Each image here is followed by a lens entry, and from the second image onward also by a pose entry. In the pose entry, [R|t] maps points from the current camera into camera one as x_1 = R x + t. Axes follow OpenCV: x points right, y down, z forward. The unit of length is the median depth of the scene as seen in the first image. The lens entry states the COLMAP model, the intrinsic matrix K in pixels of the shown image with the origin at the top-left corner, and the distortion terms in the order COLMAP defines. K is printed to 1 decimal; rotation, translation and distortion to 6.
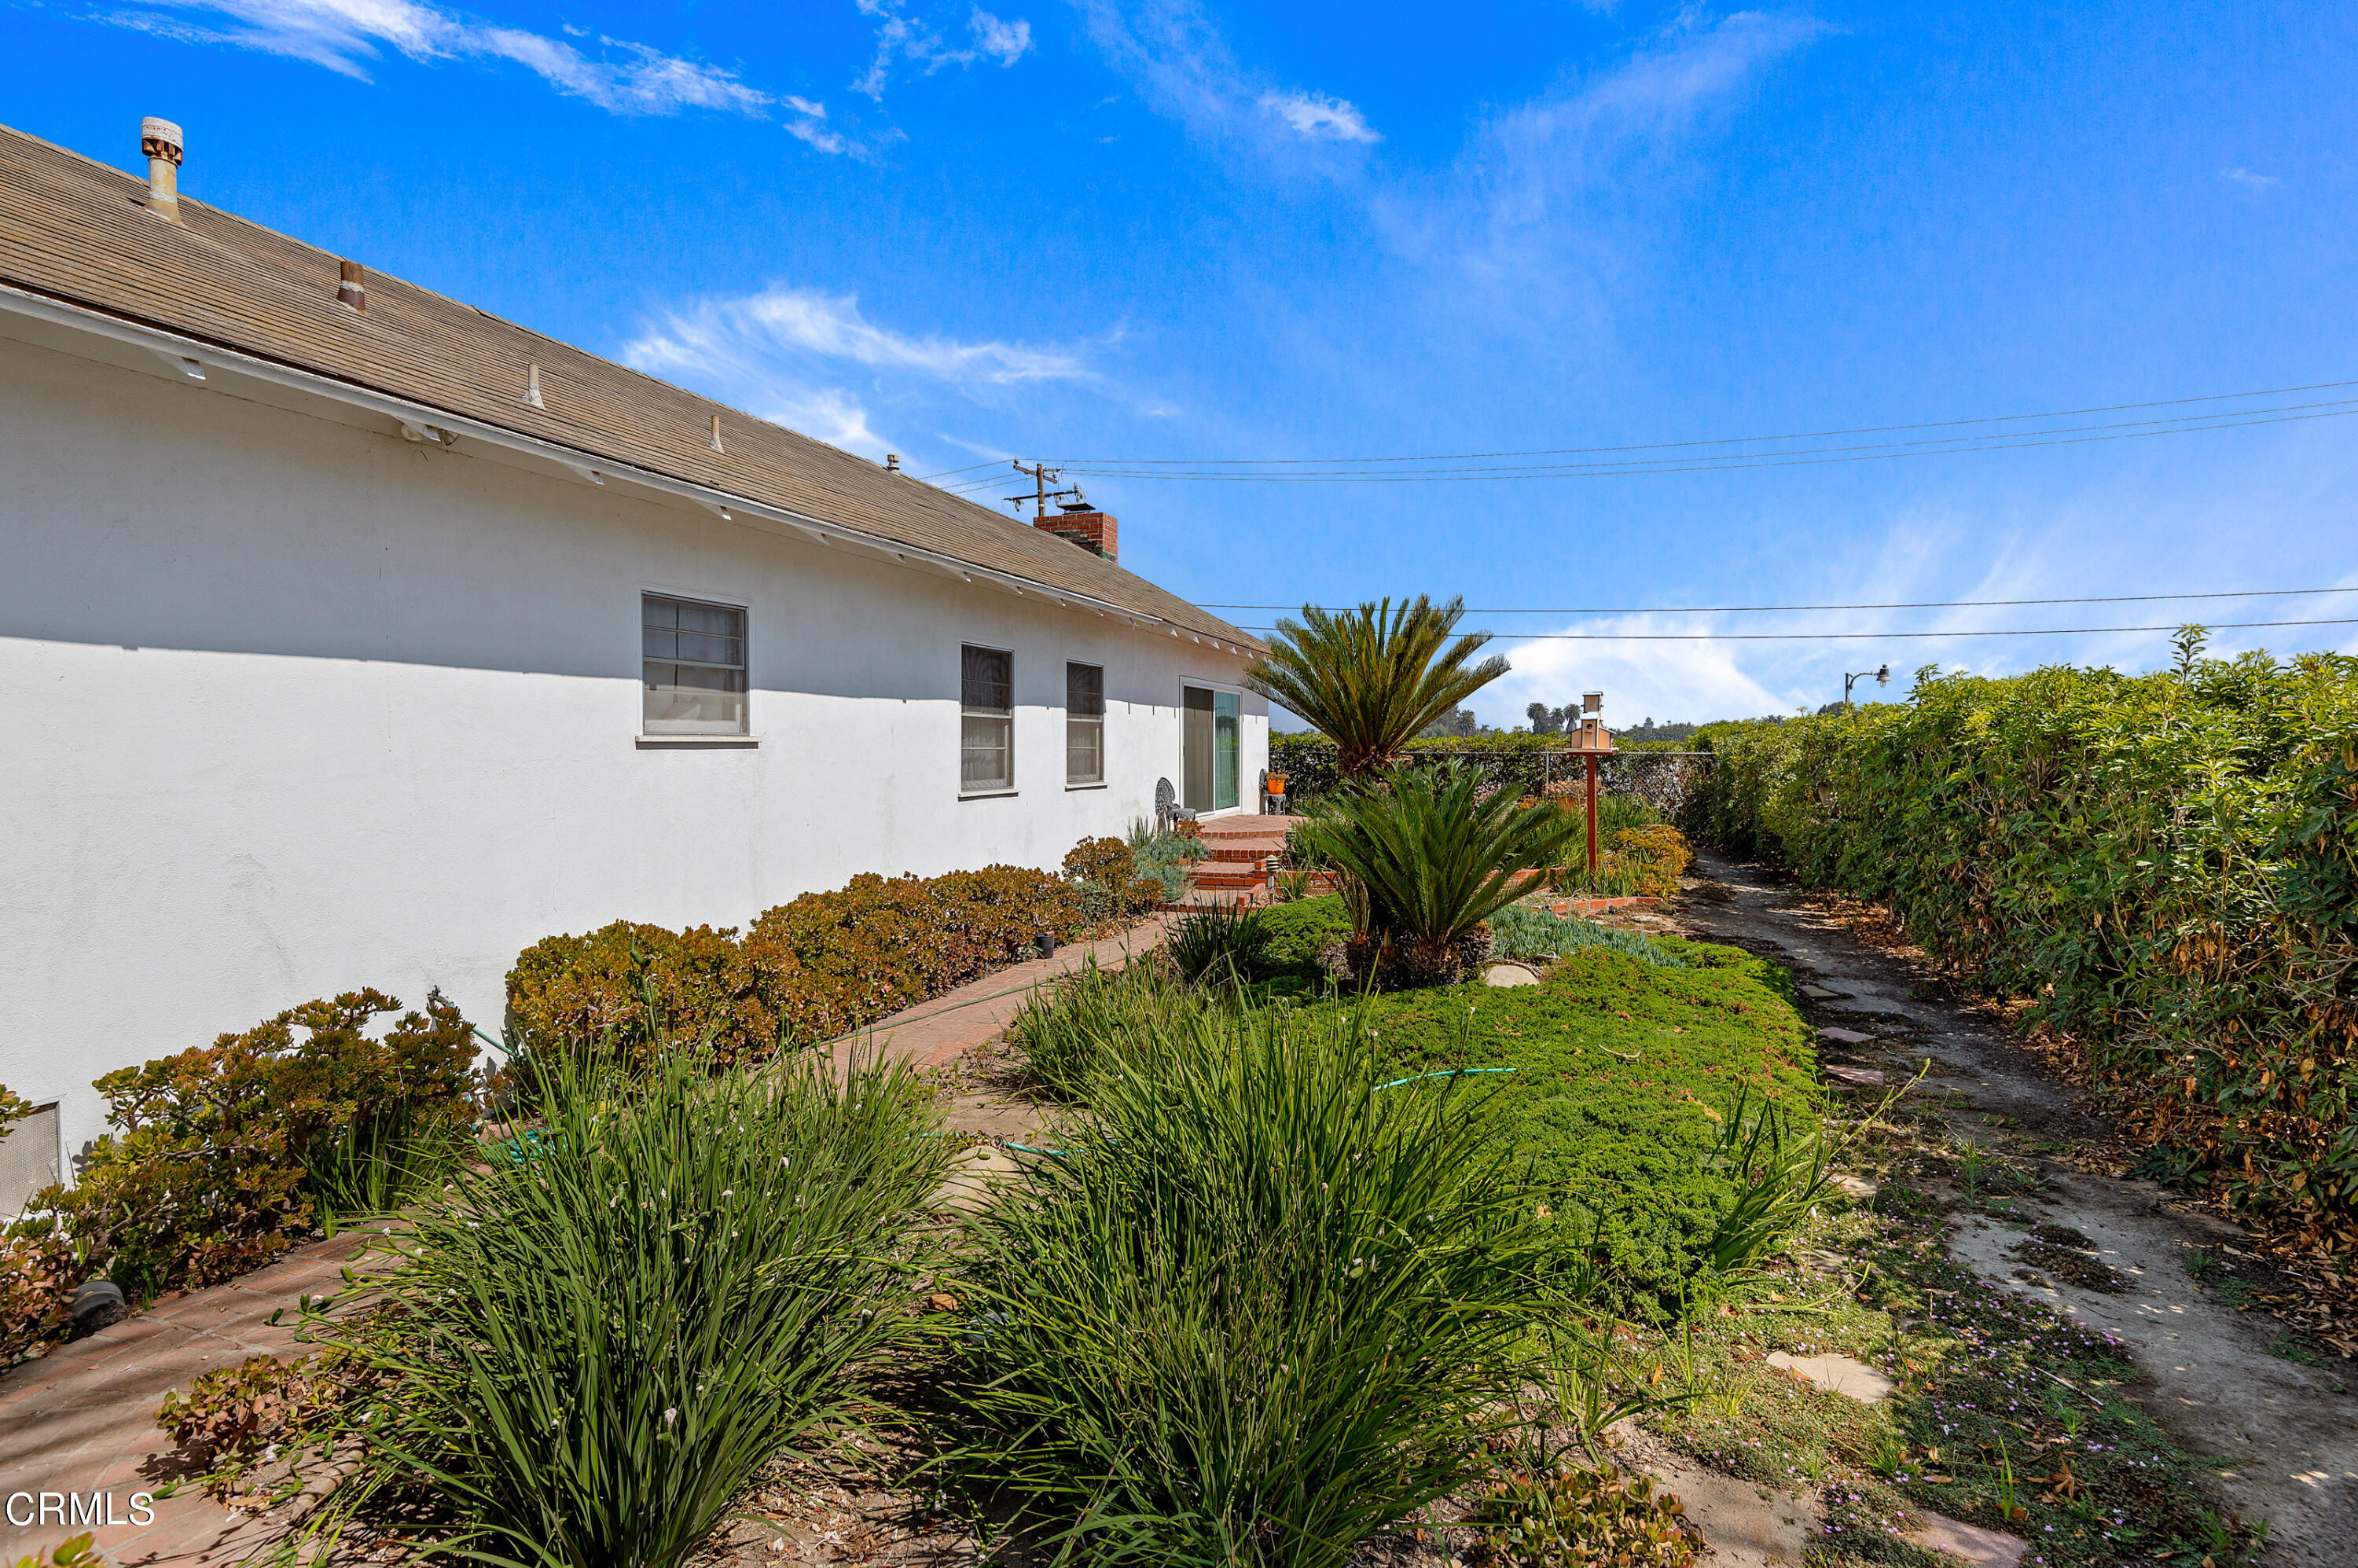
lens RADIAL K [[1147.9, 0, 1179.0], [0, 1147.9, 784.0], [0, 0, 1]] dist [0.001041, -0.000348]
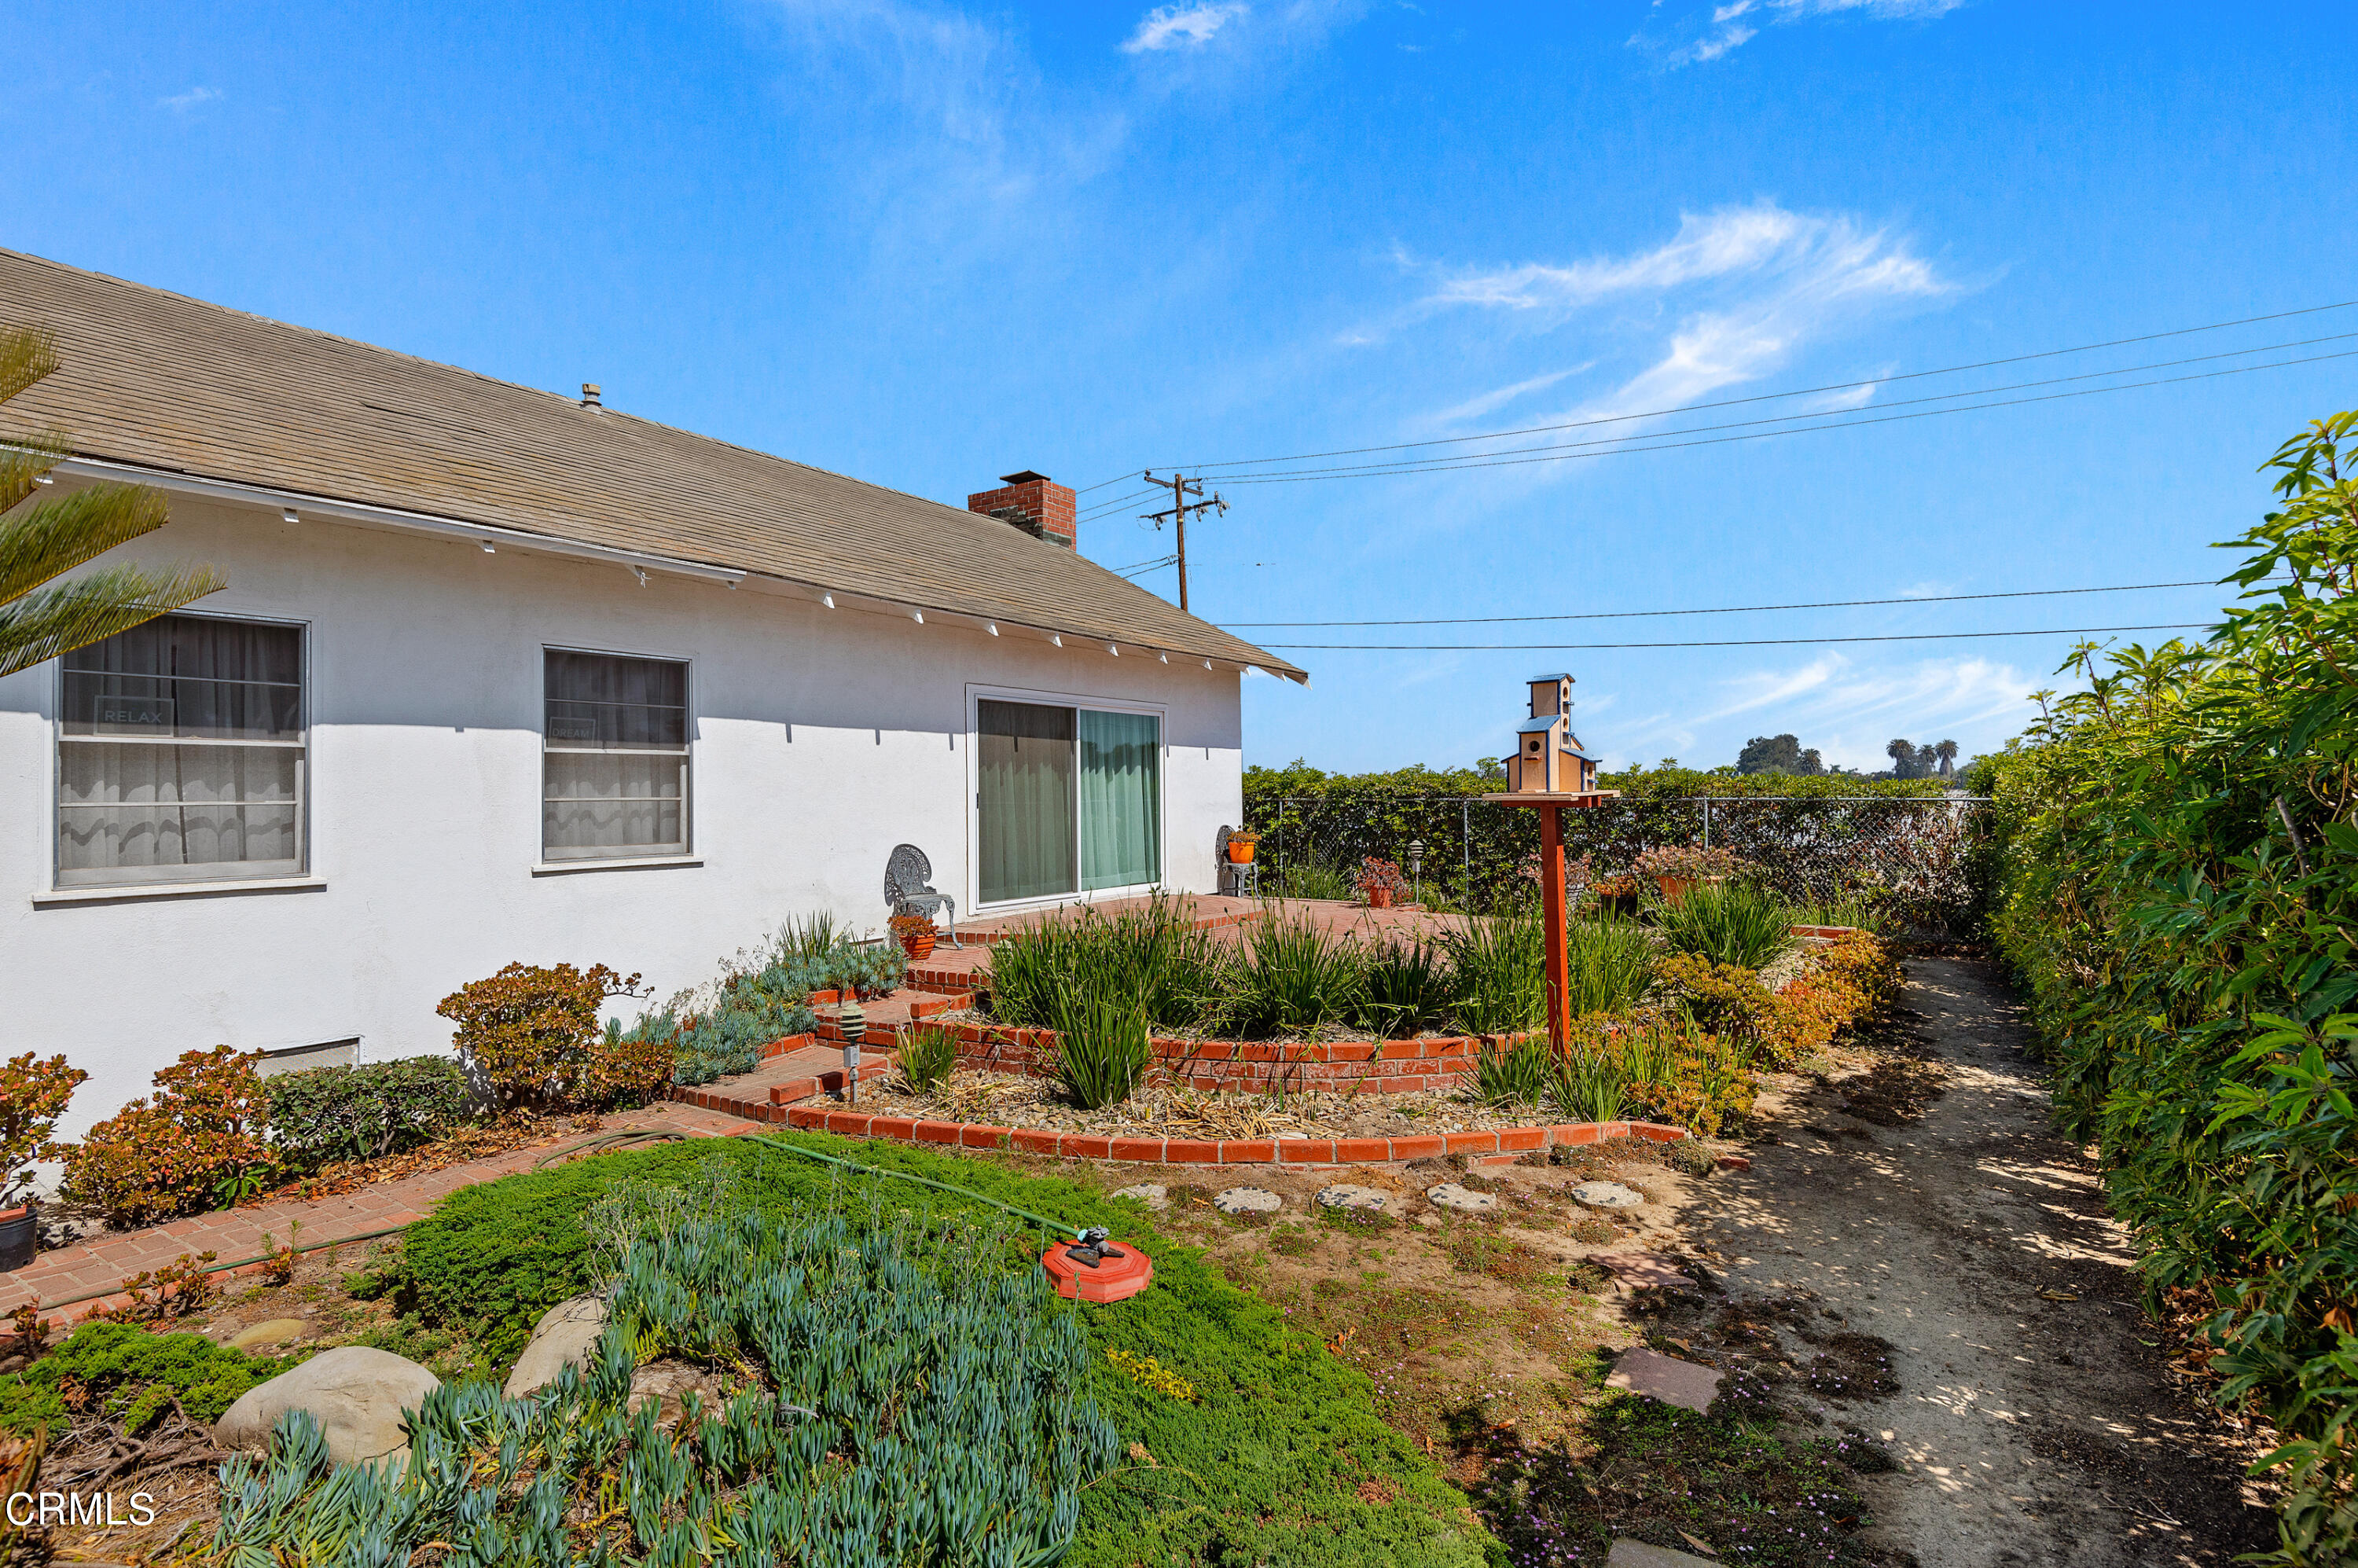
lens RADIAL K [[1147.9, 0, 1179.0], [0, 1147.9, 784.0], [0, 0, 1]] dist [0.001041, -0.000348]
pose [[0.963584, -0.010970, -0.267181, 0.326709], [-0.000317, 0.999110, -0.042168, -0.013736], [0.267406, 0.040718, 0.962723, 0.479617]]
